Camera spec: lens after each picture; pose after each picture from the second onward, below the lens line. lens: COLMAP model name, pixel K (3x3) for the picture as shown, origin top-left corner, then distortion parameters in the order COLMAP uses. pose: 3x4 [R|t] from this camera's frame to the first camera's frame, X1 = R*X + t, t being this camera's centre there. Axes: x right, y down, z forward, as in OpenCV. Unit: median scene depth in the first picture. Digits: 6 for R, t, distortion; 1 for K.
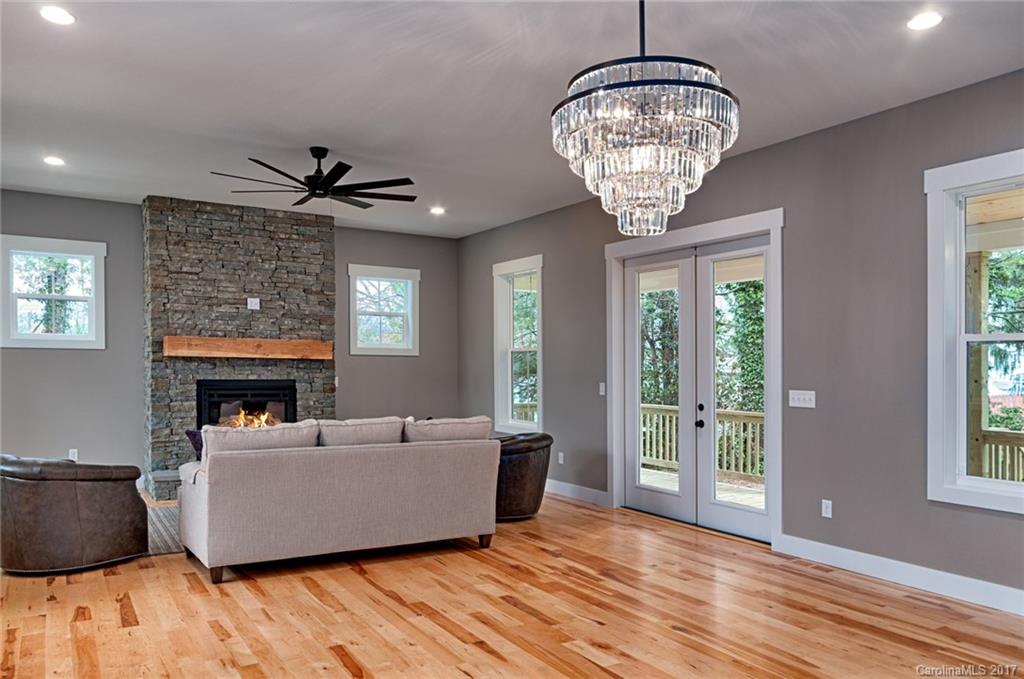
lens RADIAL K [[768.2, 0, 489.2], [0, 768.2, 361.5], [0, 0, 1]] dist [0.025947, -0.000203]
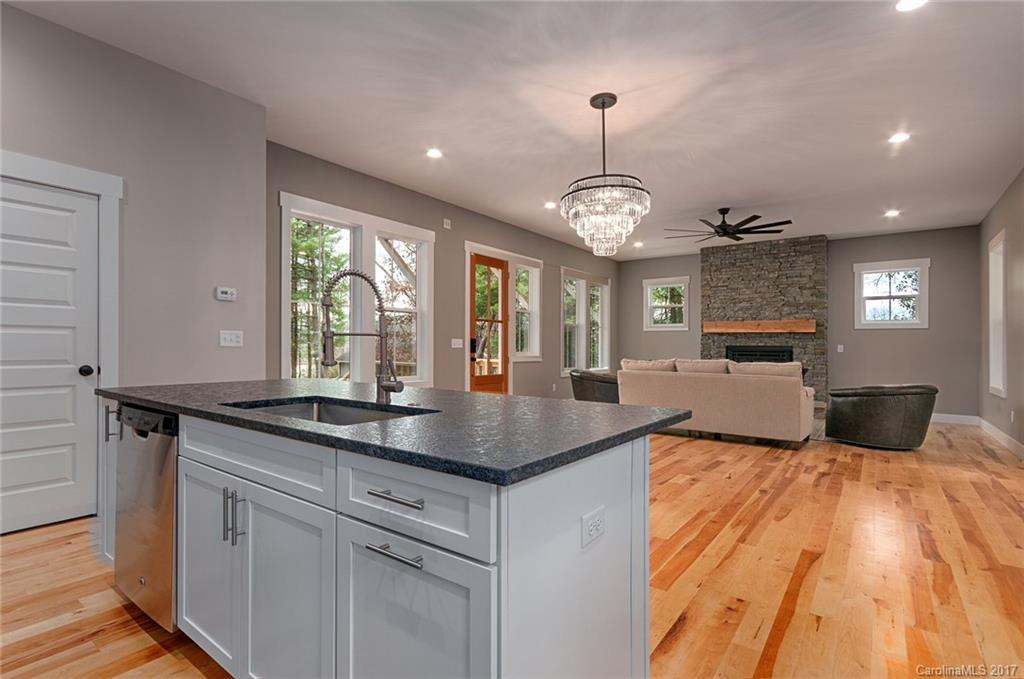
lens RADIAL K [[494.1, 0, 492.3], [0, 494.1, 345.4], [0, 0, 1]] dist [0.014122, 0.000203]
pose [[0.355955, -0.011028, -0.934438, 0.490899], [-0.004248, 0.999901, -0.013419, 0.040409], [0.934494, 0.008746, 0.355873, 0.085551]]
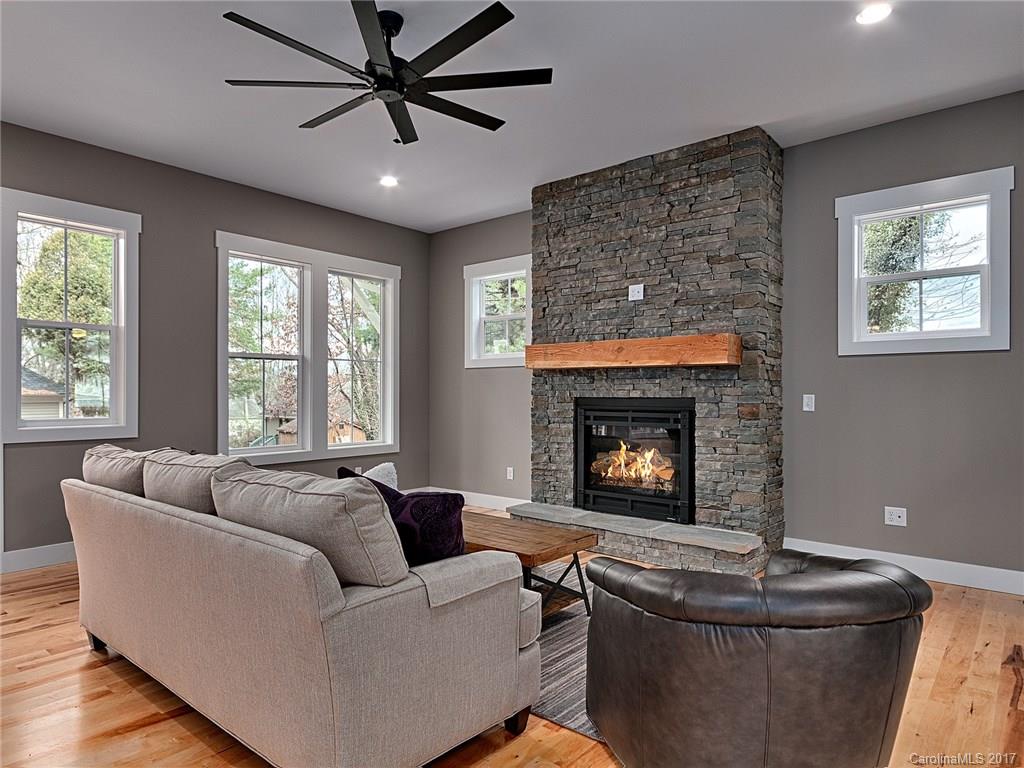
lens RADIAL K [[621.3, 0, 510.7], [0, 621.3, 392.0], [0, 0, 1]] dist [0.019356, -0.000266]
pose [[0.309538, -0.012574, -0.950804, 0.215039], [0.008478, 0.999909, -0.010463, 0.023958], [0.950849, -0.004822, 0.309616, 0.722974]]
